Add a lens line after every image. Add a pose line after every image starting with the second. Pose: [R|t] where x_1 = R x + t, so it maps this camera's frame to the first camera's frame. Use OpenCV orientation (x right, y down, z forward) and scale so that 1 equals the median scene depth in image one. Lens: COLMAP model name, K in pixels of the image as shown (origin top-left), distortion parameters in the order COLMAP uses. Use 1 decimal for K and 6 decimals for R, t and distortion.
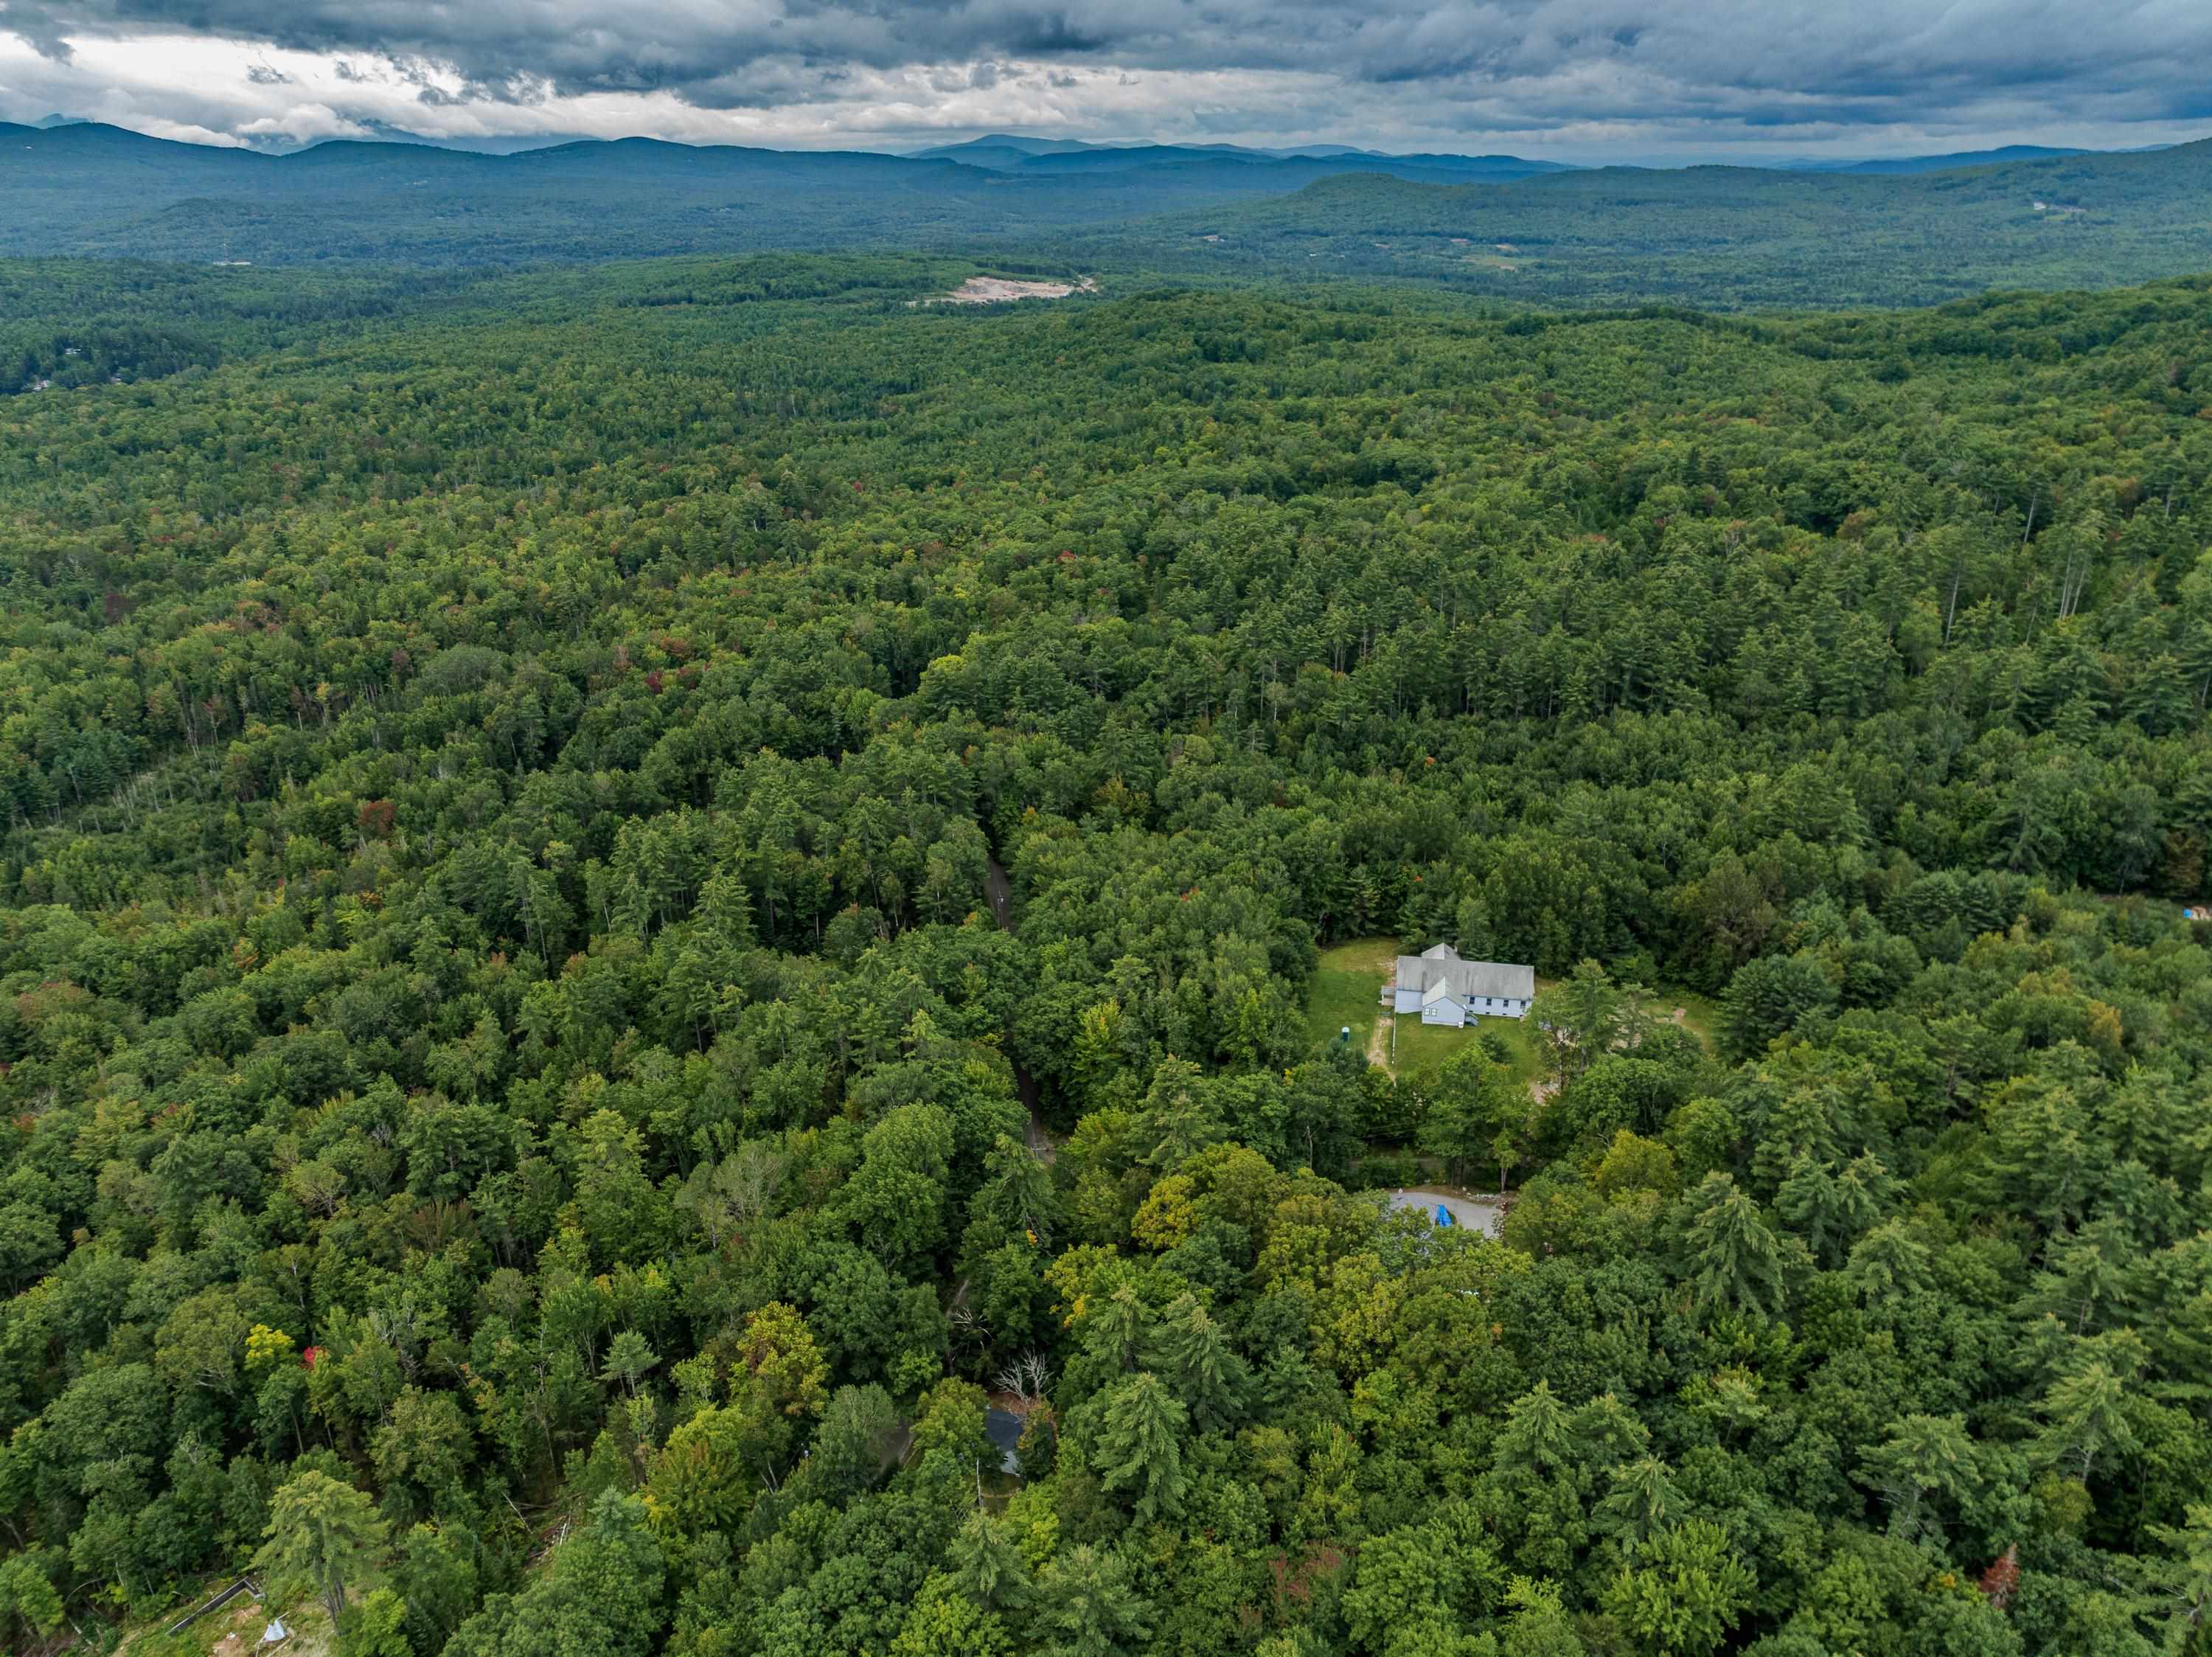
lens RADIAL K [[1544.2, 0, 1106.0], [0, 1544.2, 828.5], [0, 0, 1]] dist [-0.034103, 0.019438]
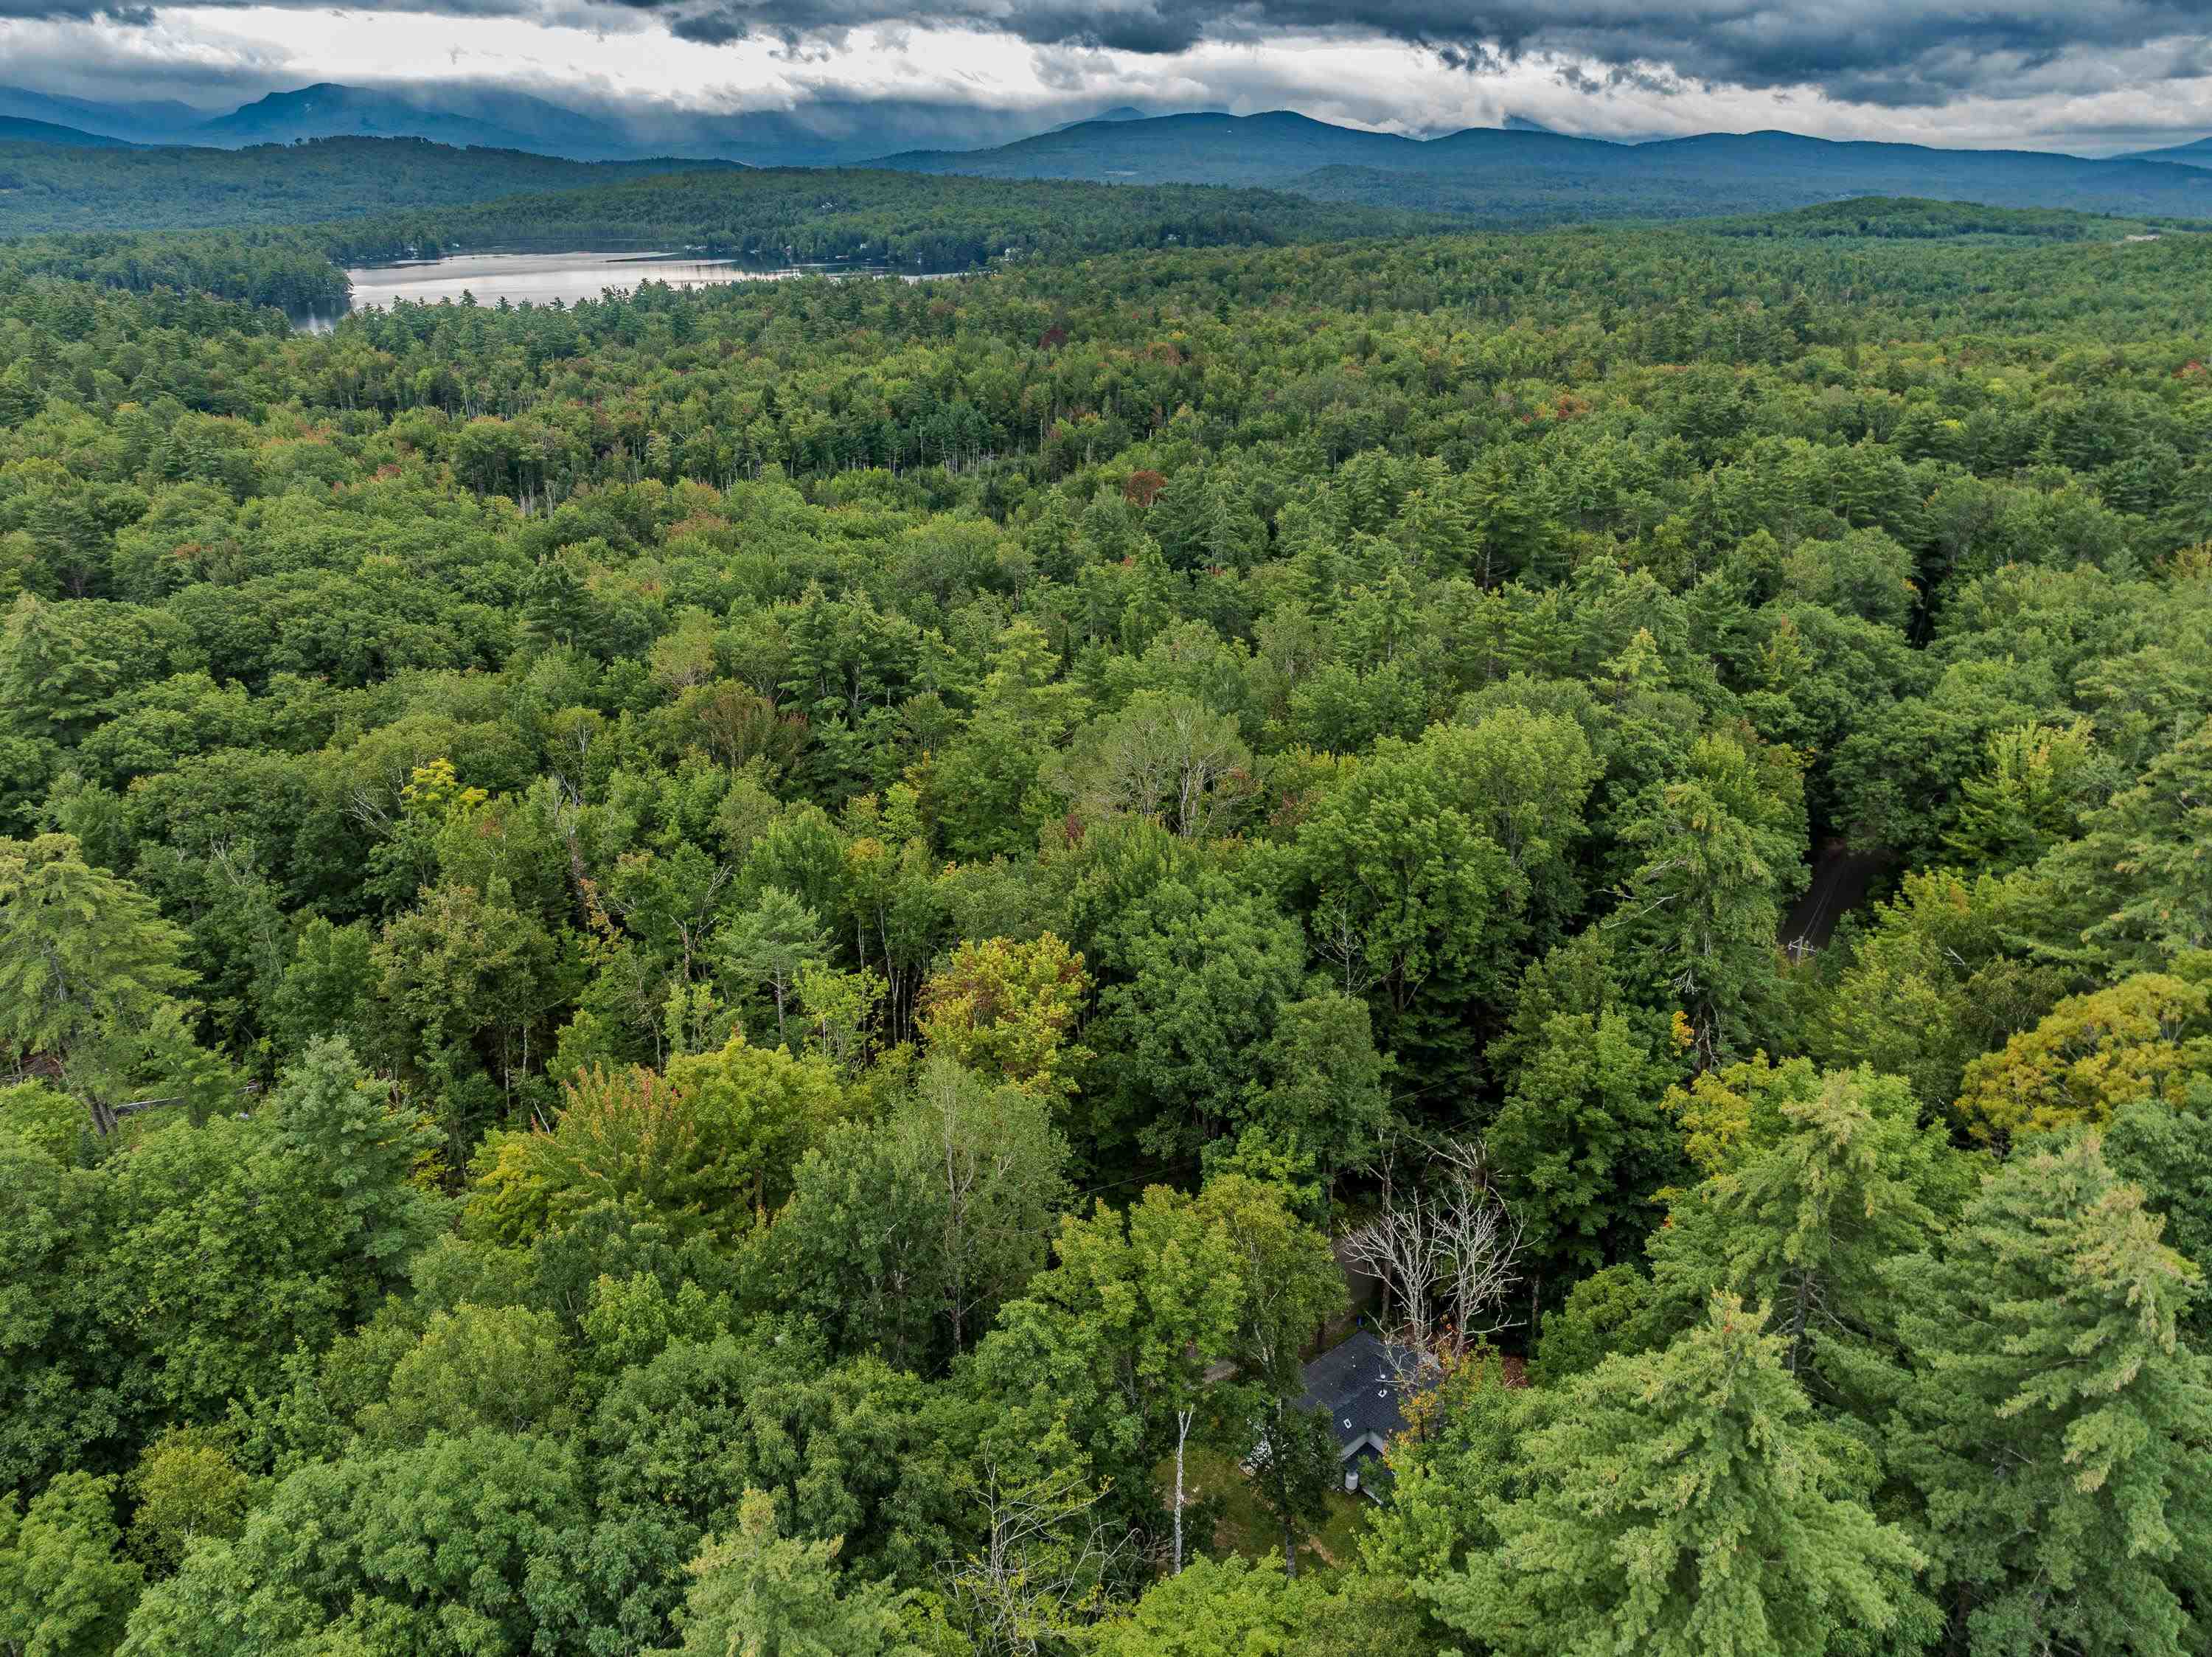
lens RADIAL K [[1544.2, 0, 1106.0], [0, 1544.2, 828.5], [0, 0, 1]] dist [-0.034103, 0.019438]
pose [[0.793567, 0.245378, -0.556814, 0.006642], [-0.251410, 0.965546, 0.067191, 0.035716], [0.554116, 0.086668, 0.827915, 0.092451]]
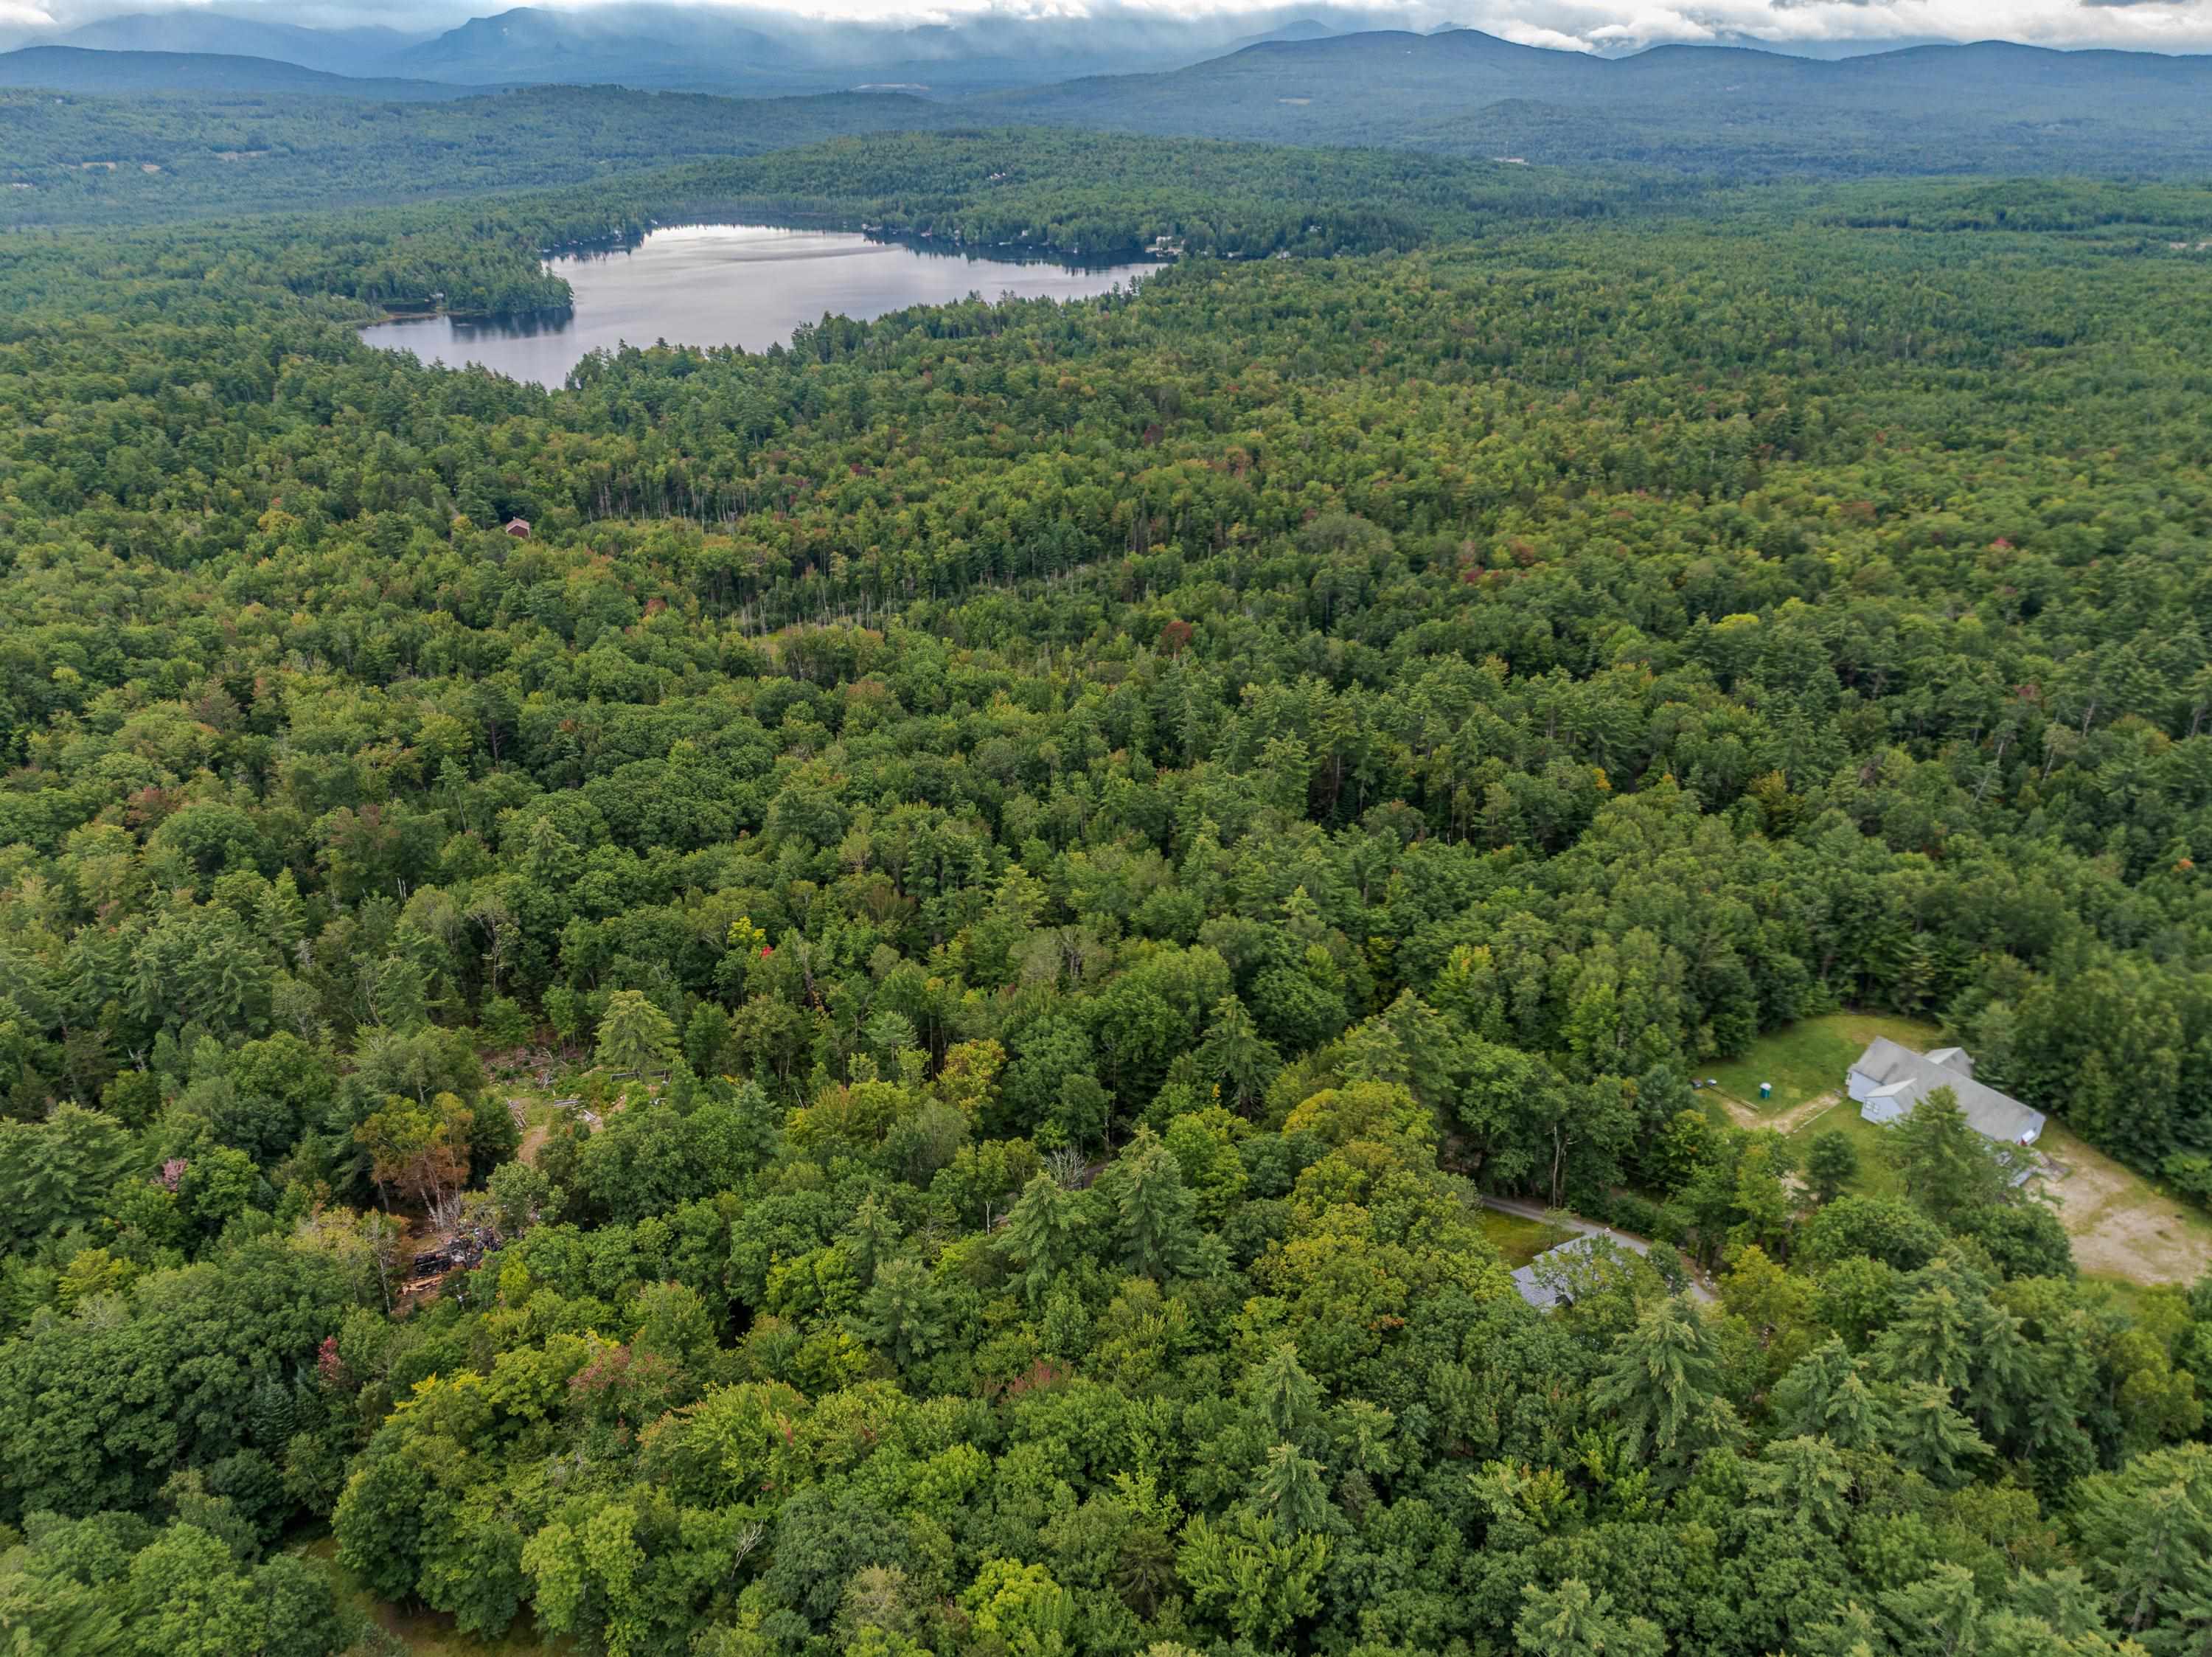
lens RADIAL K [[1561.1, 0, 1108.4], [0, 1561.1, 831.9], [0, 0, 1]] dist [-0.034447, 0.029257]
pose [[0.724994, 0.304203, -0.617935, 0.080892], [-0.273983, 0.950514, 0.146477, -0.006901], [0.631915, 0.063109, 0.772464, 0.016331]]
